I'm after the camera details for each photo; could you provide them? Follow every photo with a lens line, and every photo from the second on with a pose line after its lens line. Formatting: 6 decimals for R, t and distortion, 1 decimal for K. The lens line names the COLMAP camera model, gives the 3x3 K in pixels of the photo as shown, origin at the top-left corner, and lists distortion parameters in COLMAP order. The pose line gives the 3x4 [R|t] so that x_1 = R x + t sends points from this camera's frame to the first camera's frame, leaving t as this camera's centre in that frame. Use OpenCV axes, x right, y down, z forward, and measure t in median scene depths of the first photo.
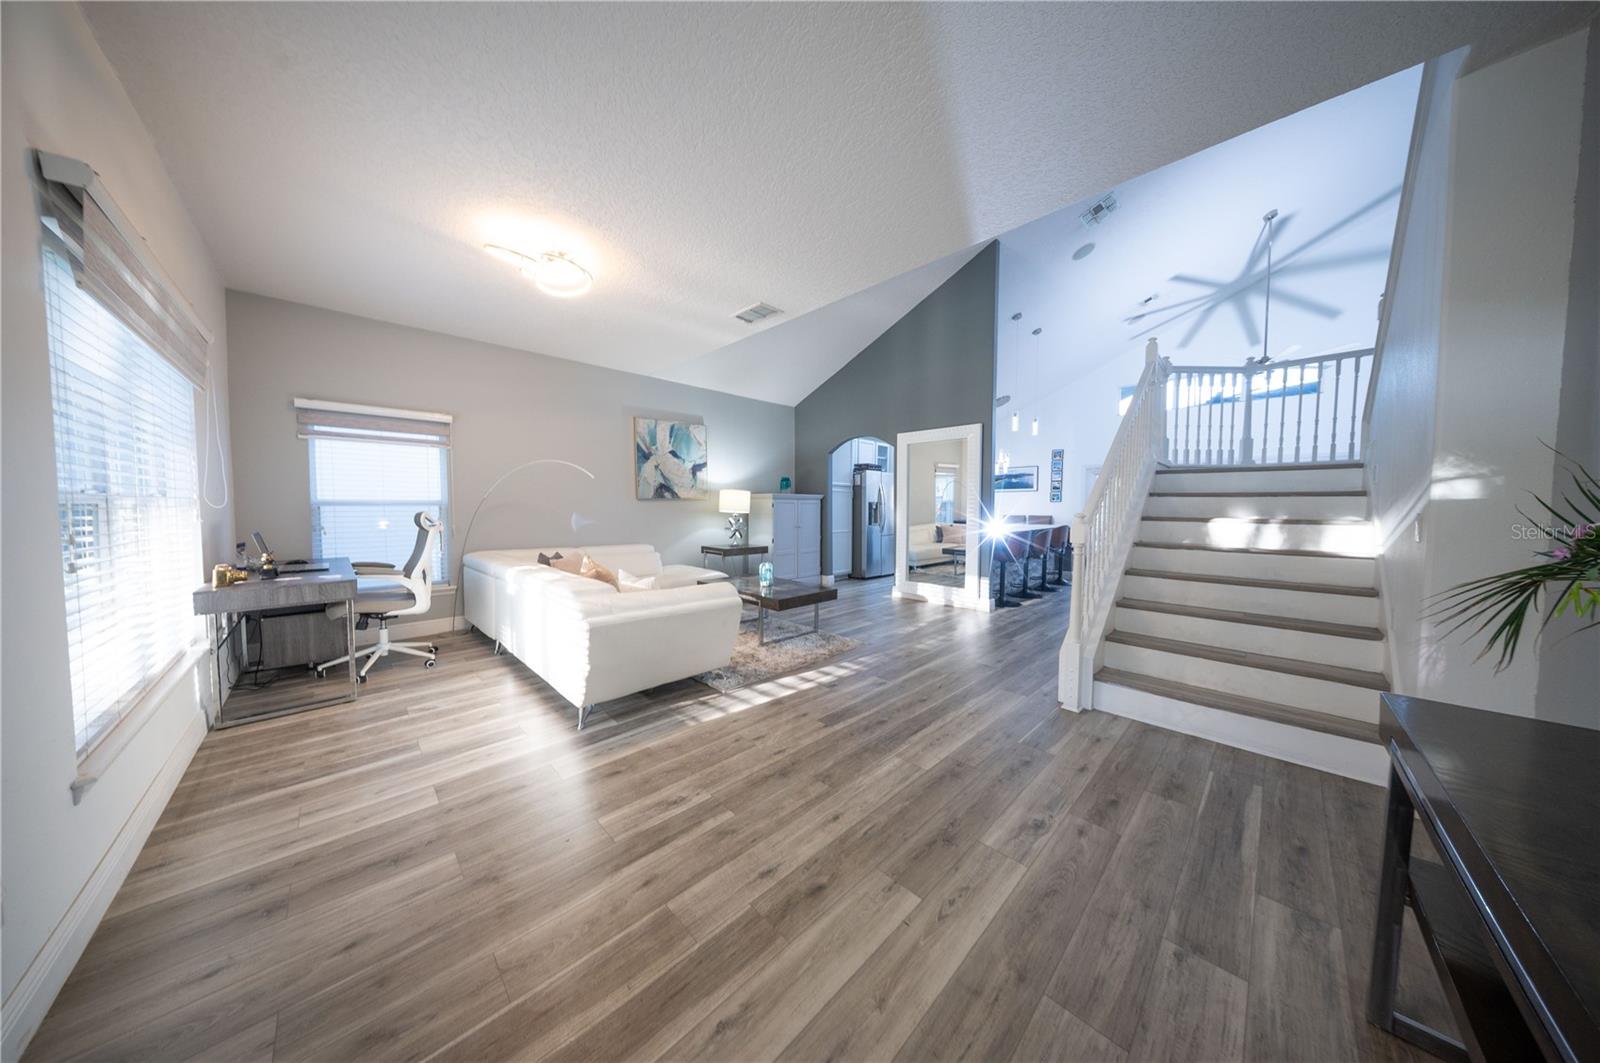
lens RADIAL K [[469.6, 0, 804.2], [0, 469.6, 530.1], [0, 0, 1]] dist [-0.001144, -0.000168]
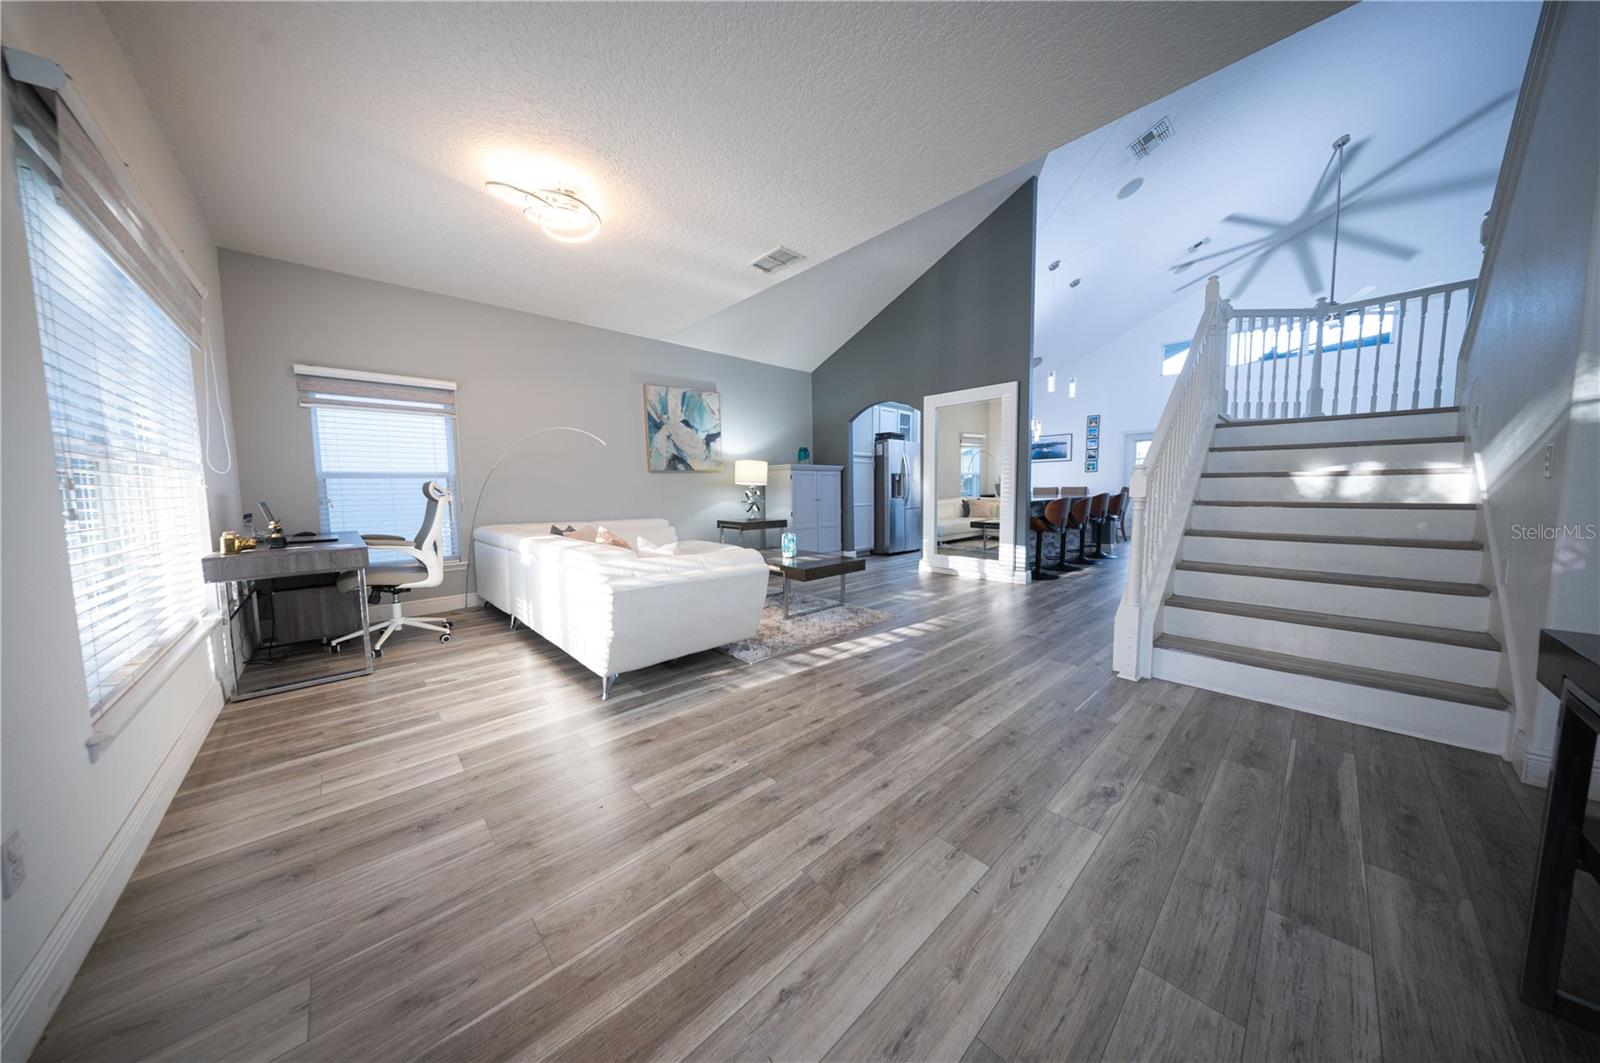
lens RADIAL K [[488.7, 0, 802.9], [0, 488.7, 530.1], [0, 0, 1]] dist [-0.000054, -0.000234]
pose [[0.999514, -0.013937, -0.027886, -0.045240], [0.014909, 0.999277, 0.034969, 0.054368], [0.027379, -0.035367, 0.998999, 0.036512]]
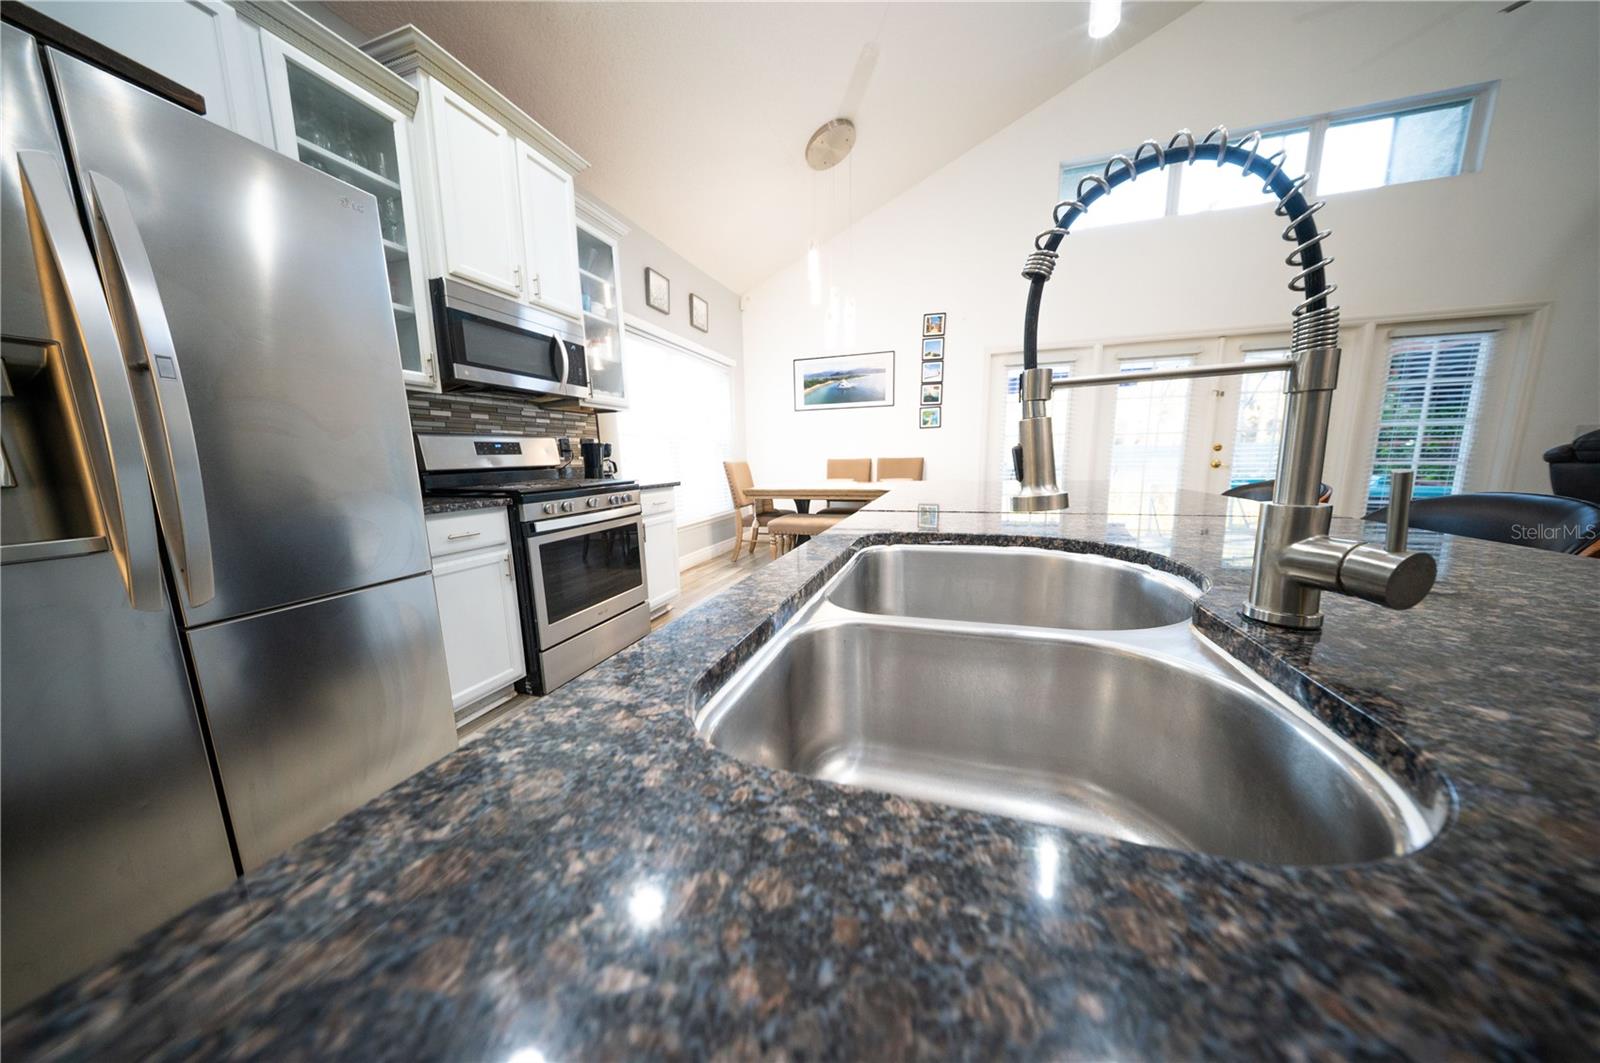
lens RADIAL K [[469.1, 0, 801.9], [0, 469.1, 531.2], [0, 0, 1]] dist [-0.000209, -0.000091]
pose [[0.892966, -0.088383, 0.441361, 0.830581], [0.043189, 0.992833, 0.111437, -0.060617], [-0.448047, -0.080447, 0.890383, 2.606188]]
